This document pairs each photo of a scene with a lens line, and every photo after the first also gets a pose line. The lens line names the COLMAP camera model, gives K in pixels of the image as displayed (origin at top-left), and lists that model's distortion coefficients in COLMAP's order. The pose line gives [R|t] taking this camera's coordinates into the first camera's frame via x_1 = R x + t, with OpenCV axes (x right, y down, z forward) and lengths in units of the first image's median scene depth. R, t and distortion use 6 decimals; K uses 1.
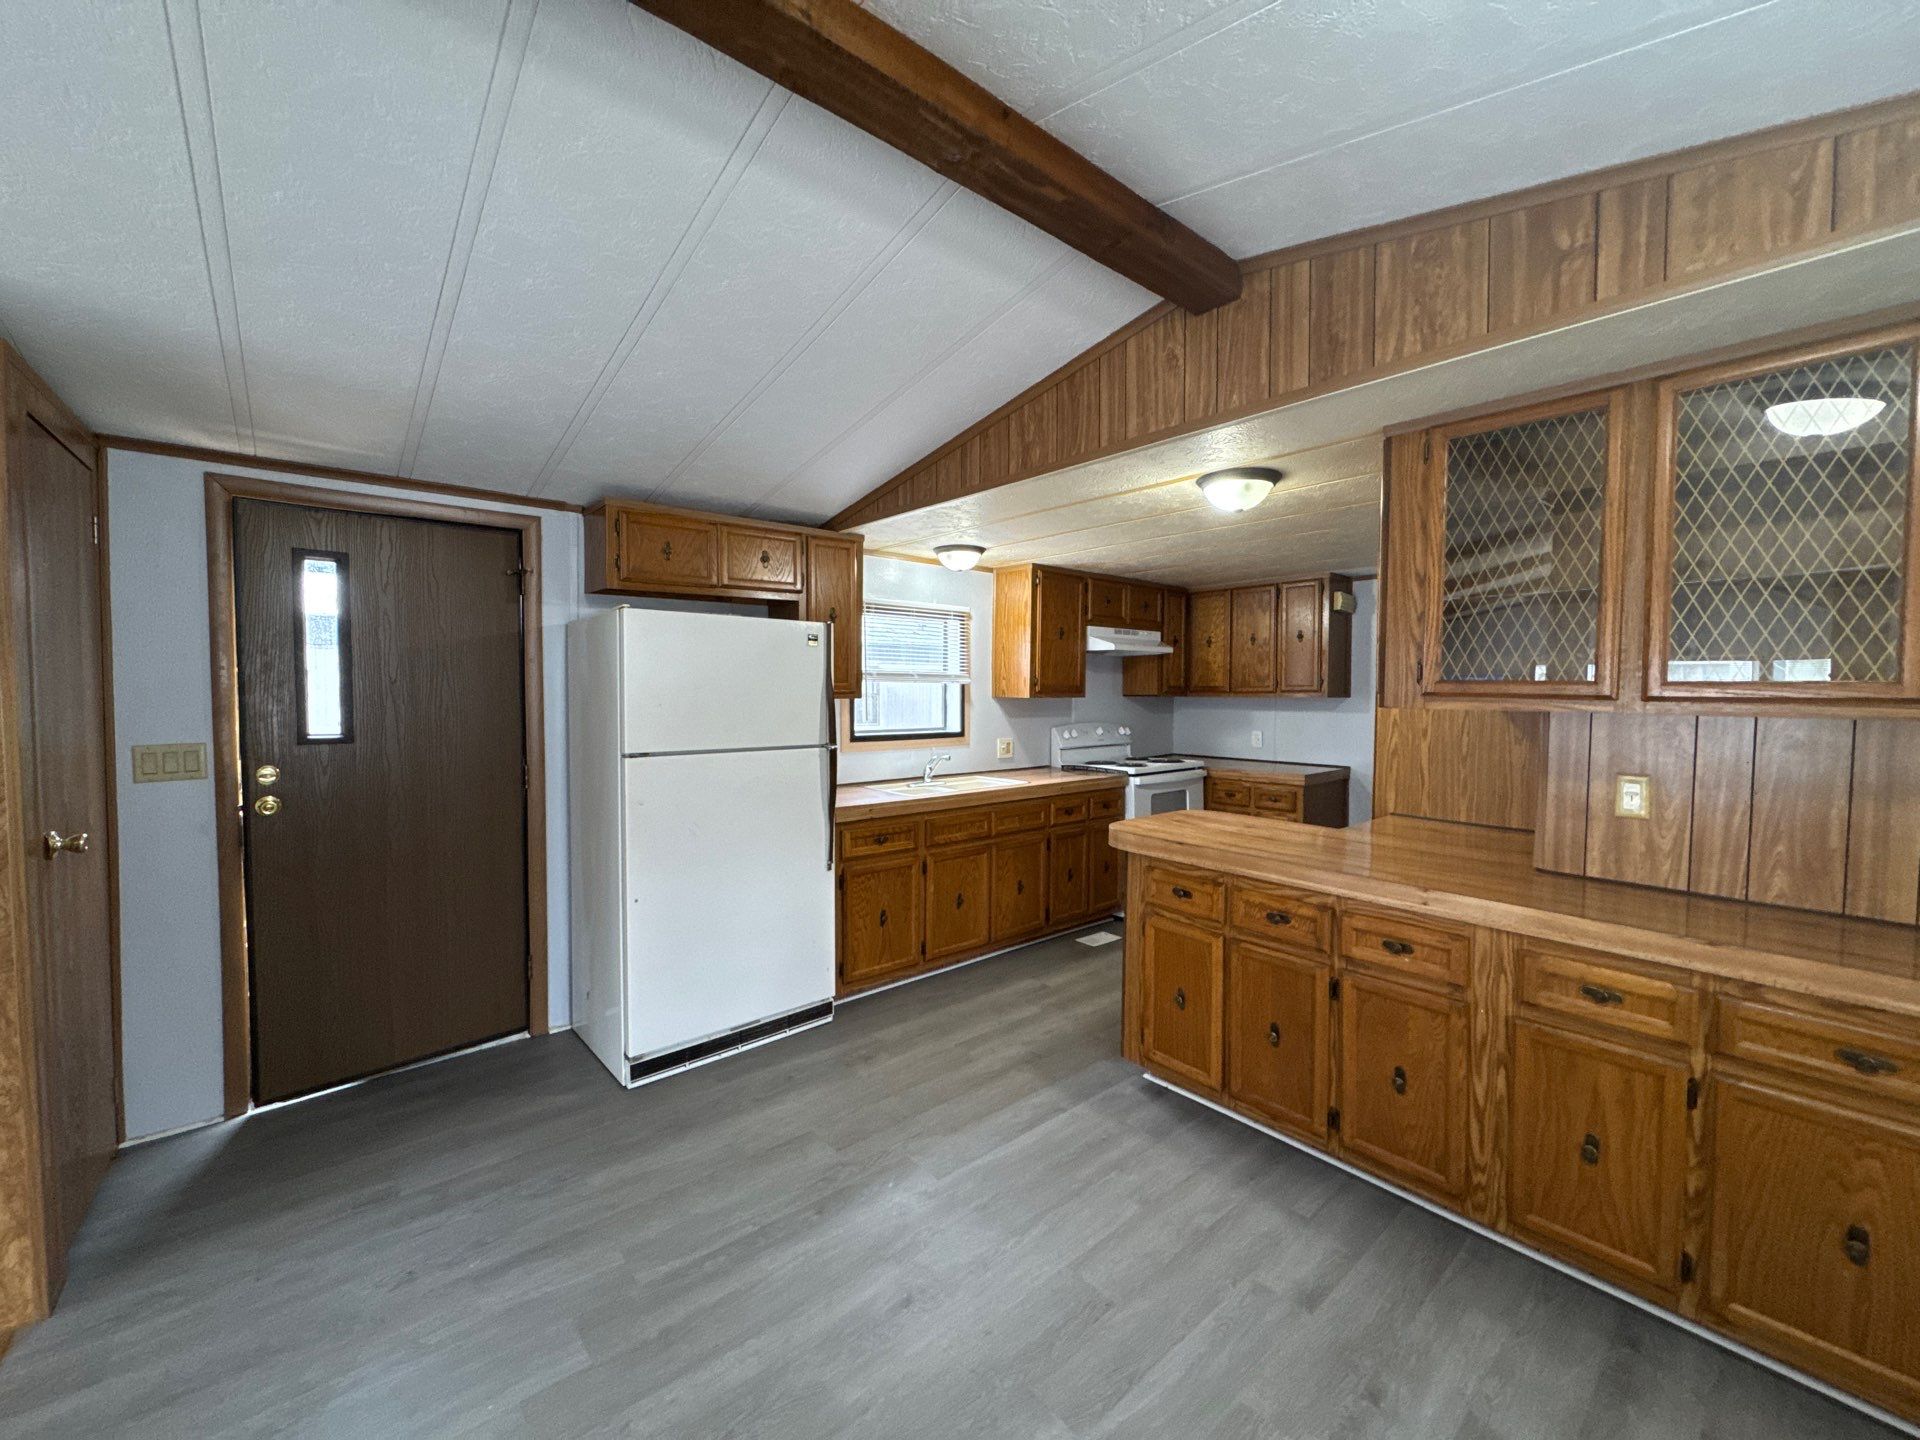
lens RADIAL K [[772.8, 0, 962.4], [0, 772.8, 720.1], [0, 0, 1]] dist [-0.002894, -0.000138]
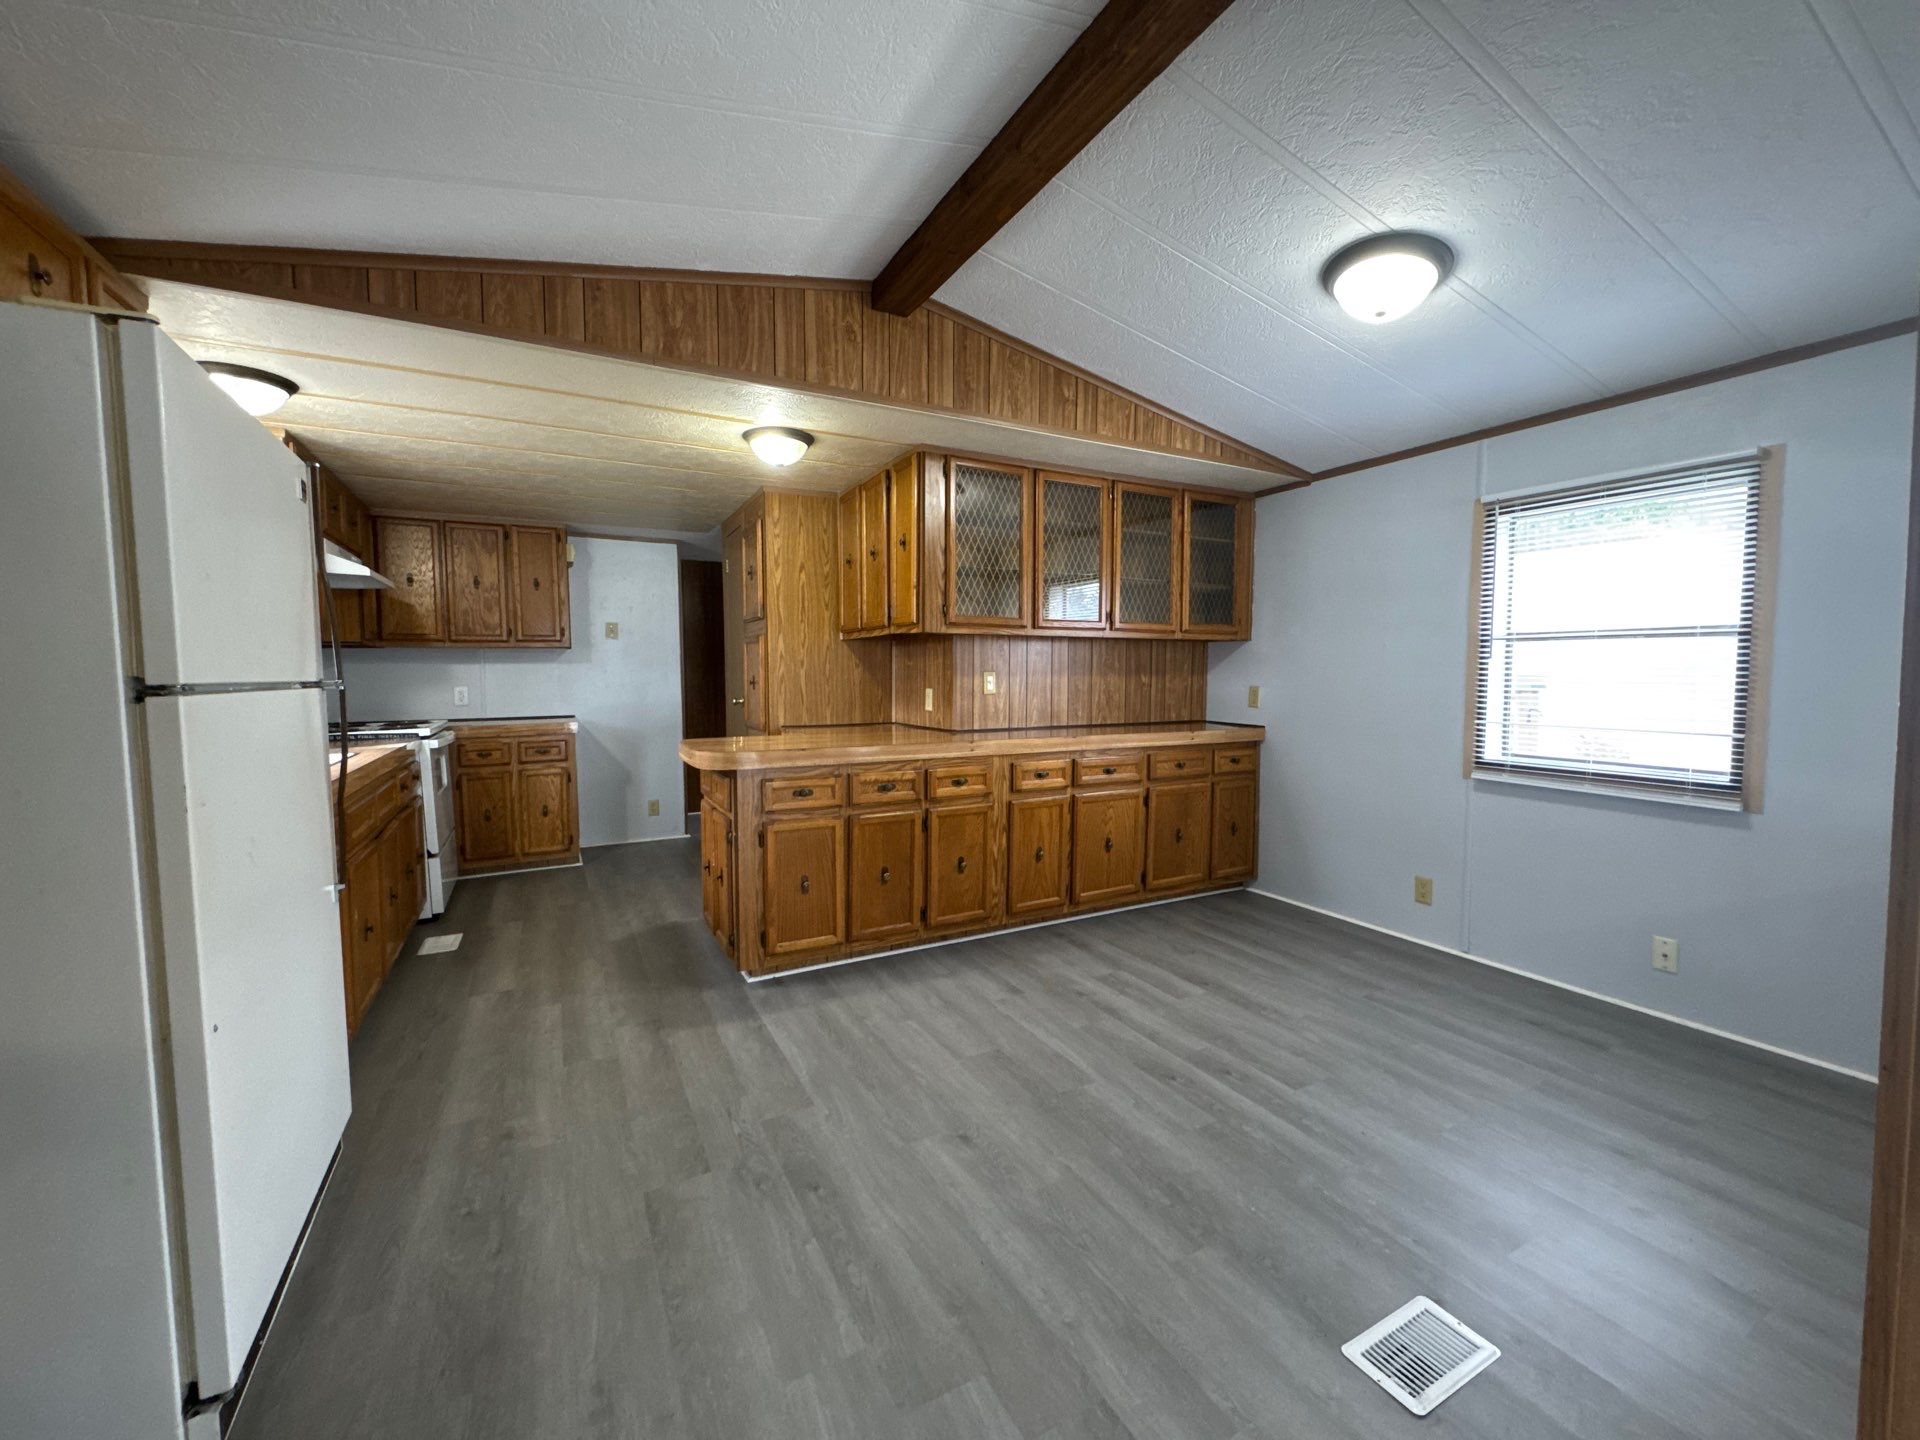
lens RADIAL K [[772.8, 0, 959.2], [0, 772.8, 719.3], [0, 0, 1]] dist [-0.002894, -0.000138]
pose [[0.209105, -0.064747, 0.975747, -0.865899], [0.047457, 0.997302, 0.056007, 0.067866], [-0.976741, 0.034595, 0.211613, 0.581812]]
